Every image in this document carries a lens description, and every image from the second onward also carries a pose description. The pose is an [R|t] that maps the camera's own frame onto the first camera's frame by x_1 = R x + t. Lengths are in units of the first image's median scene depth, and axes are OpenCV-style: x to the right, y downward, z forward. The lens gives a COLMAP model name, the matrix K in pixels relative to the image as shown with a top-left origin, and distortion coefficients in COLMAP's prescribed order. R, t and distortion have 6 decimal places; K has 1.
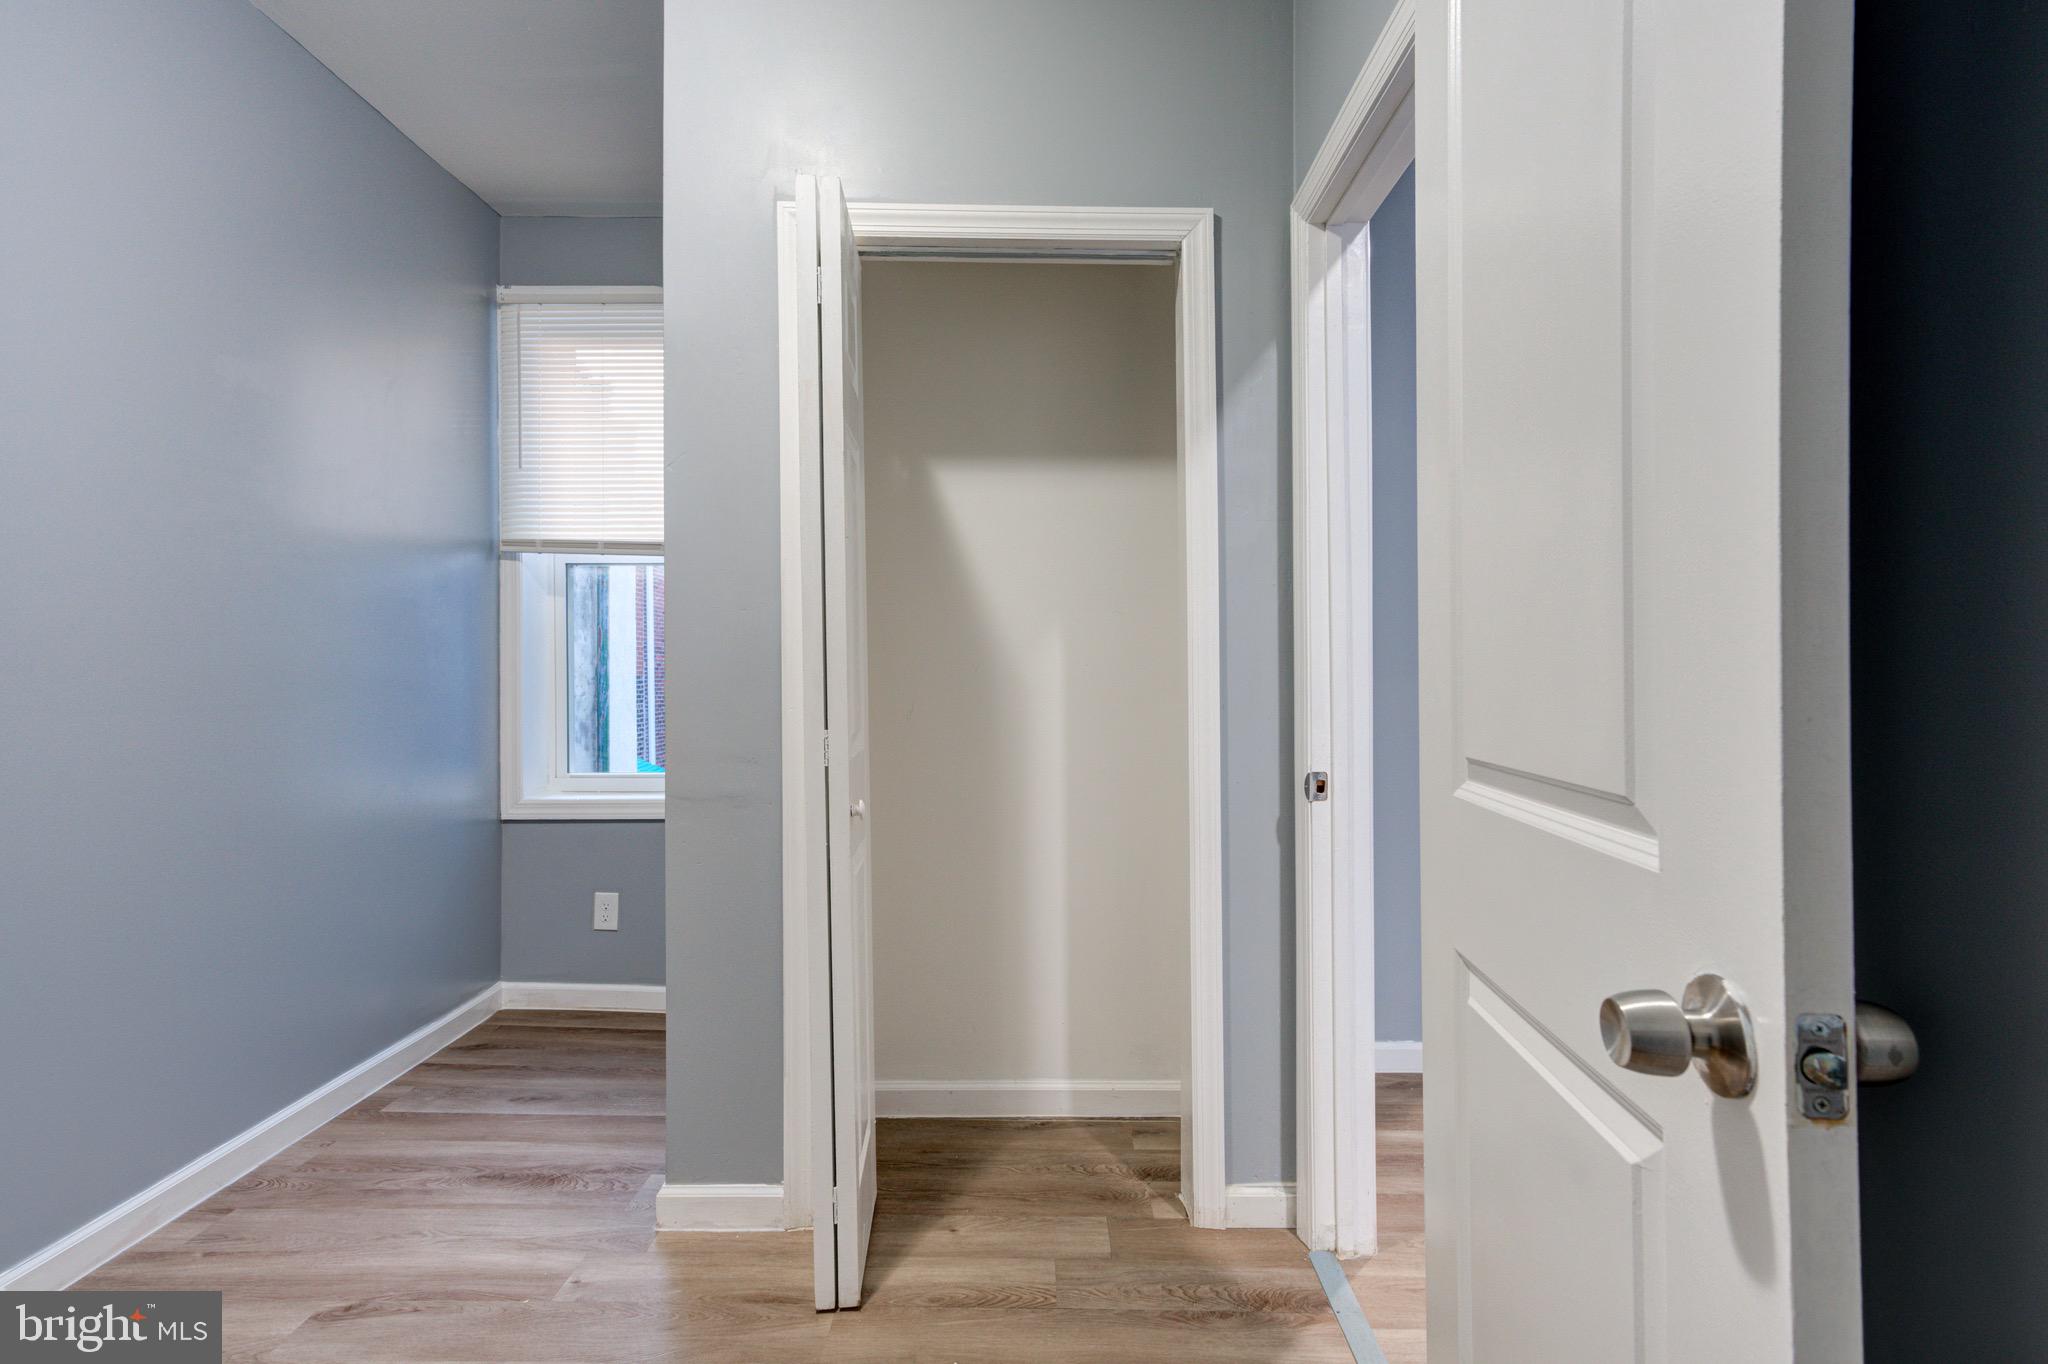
lens RADIAL K [[993.2, 0, 1033.0], [0, 993.2, 670.2], [0, 0, 1]] dist [0.000029, 0.014865]
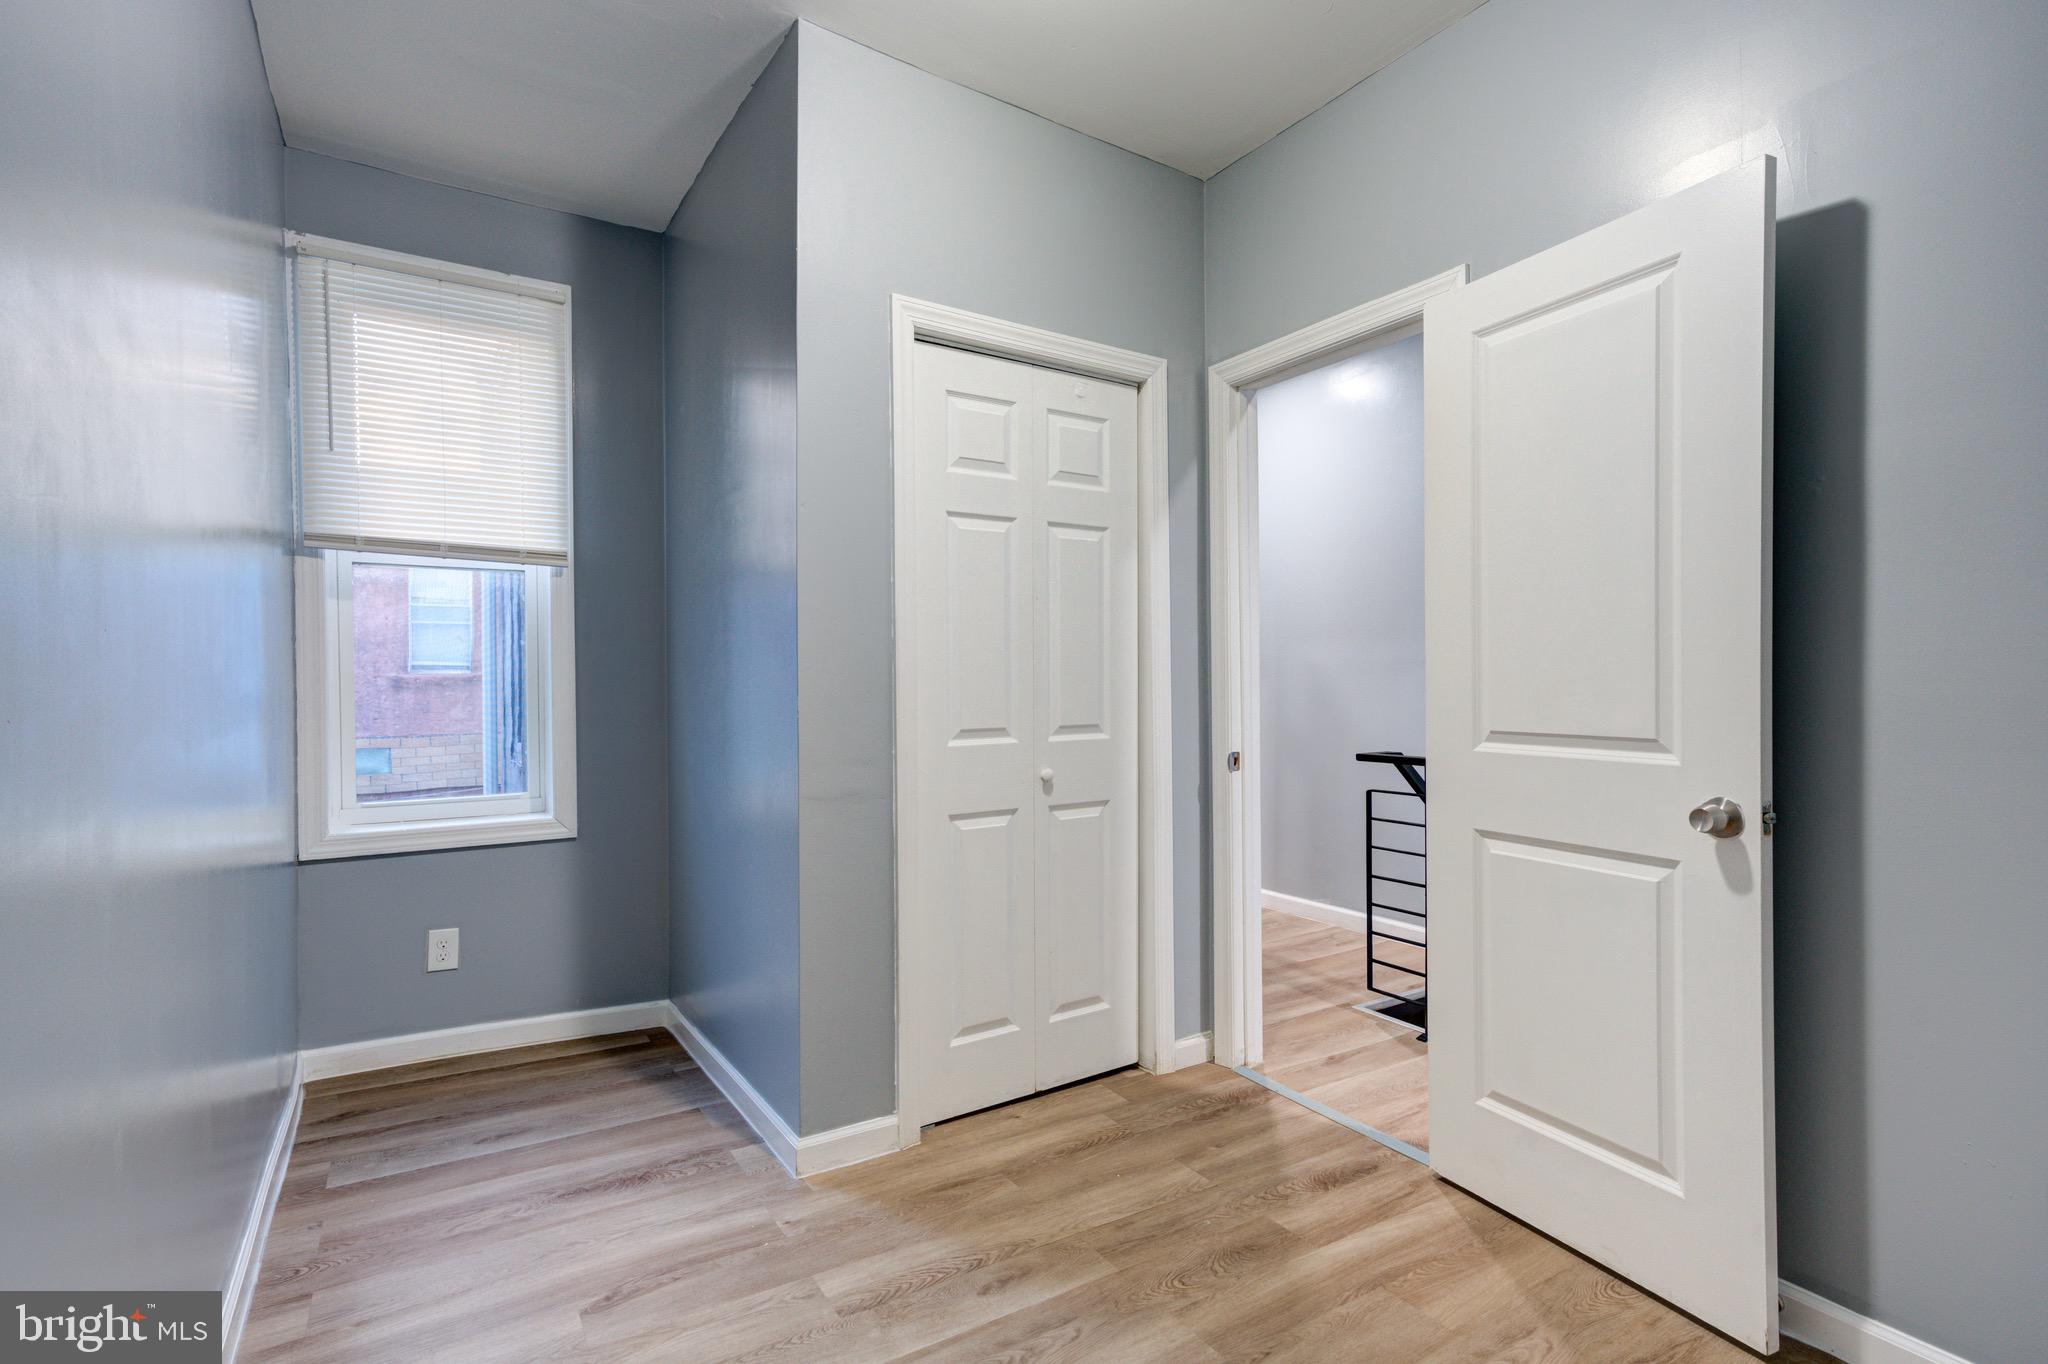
lens RADIAL K [[1013.7, 0, 1024.0], [0, 1013.7, 682.0], [0, 0, 1]] dist [0.000762, 0.016711]
pose [[0.839531, -0.005420, 0.543285, -0.666447], [0.001082, 0.999965, 0.008303, -0.012966], [-0.543311, -0.006383, 0.839507, -0.094498]]
